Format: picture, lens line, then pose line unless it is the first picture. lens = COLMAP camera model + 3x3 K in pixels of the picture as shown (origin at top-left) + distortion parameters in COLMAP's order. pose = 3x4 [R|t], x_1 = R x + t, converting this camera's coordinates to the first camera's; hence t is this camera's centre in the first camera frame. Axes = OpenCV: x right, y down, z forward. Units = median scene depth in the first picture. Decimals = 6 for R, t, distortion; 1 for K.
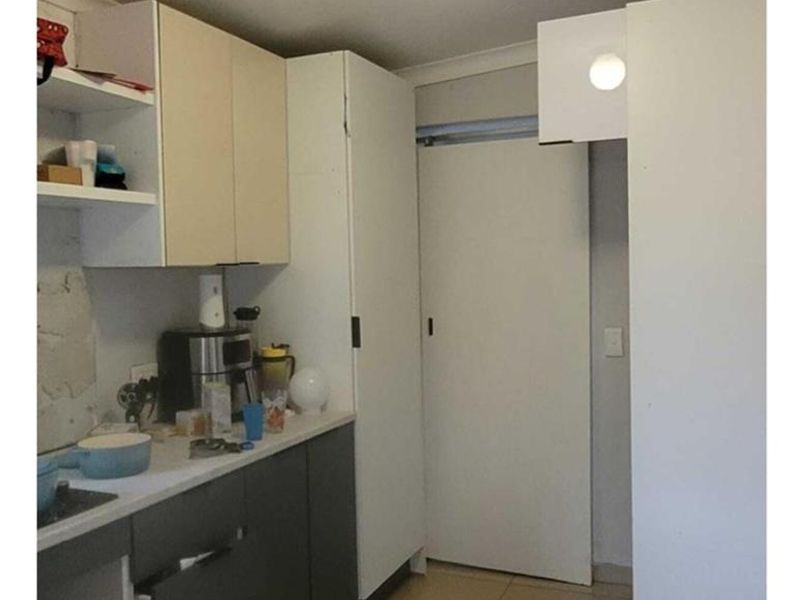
lens RADIAL K [[736.9, 0, 422.0], [0, 736.9, 308.8], [0, 0, 1]] dist [-0.025655, 0.080491]
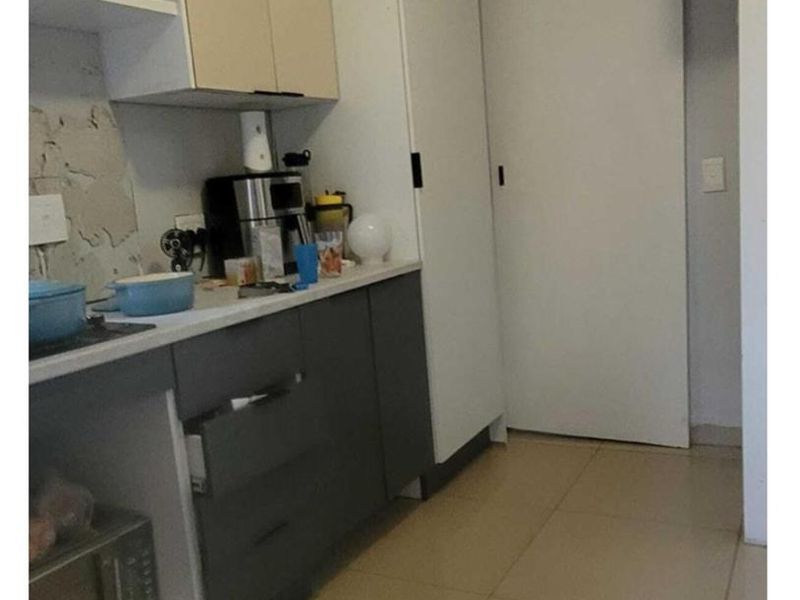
lens RADIAL K [[736.9, 0, 422.0], [0, 736.9, 308.8], [0, 0, 1]] dist [-0.025655, 0.080491]
pose [[0.993709, -0.042478, -0.103621, 0.002499], [0.054071, 0.992263, 0.111762, 0.109446], [0.098072, -0.116662, 0.988318, 0.107961]]
